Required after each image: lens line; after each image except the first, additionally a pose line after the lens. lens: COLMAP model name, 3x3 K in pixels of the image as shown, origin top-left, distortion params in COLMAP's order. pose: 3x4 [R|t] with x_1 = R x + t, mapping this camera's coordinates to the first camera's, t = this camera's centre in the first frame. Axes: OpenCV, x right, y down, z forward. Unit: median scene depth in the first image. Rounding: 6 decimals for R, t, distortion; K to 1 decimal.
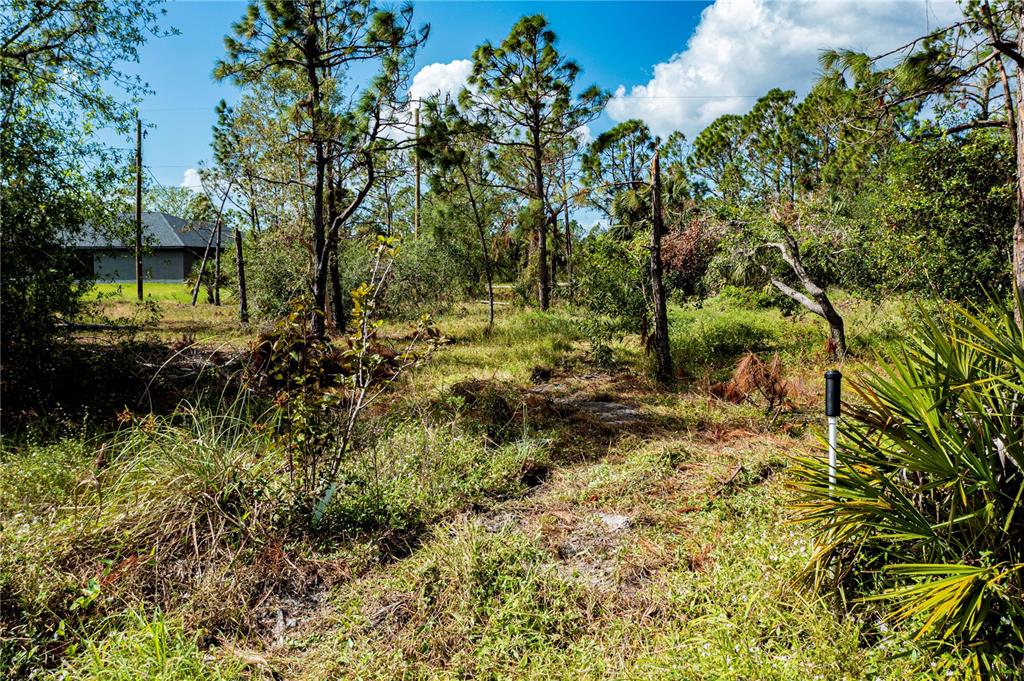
lens RADIAL K [[804.0, 0, 509.2], [0, 804.0, 358.1], [0, 0, 1]] dist [-0.003651, -0.004058]
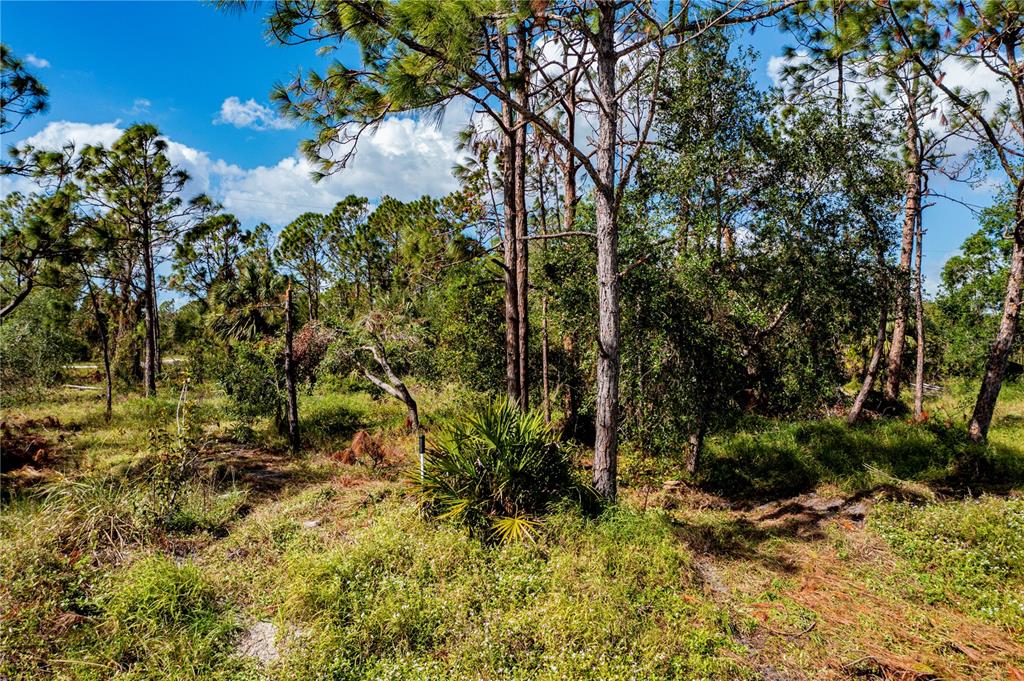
lens RADIAL K [[804.0, 0, 509.2], [0, 804.0, 358.1], [0, 0, 1]] dist [-0.003651, -0.004058]
pose [[0.869009, 0.015944, 0.494539, -0.076460], [0.031531, 0.995665, -0.087507, 0.000967], [-0.493790, 0.091638, 0.864739, -0.164887]]
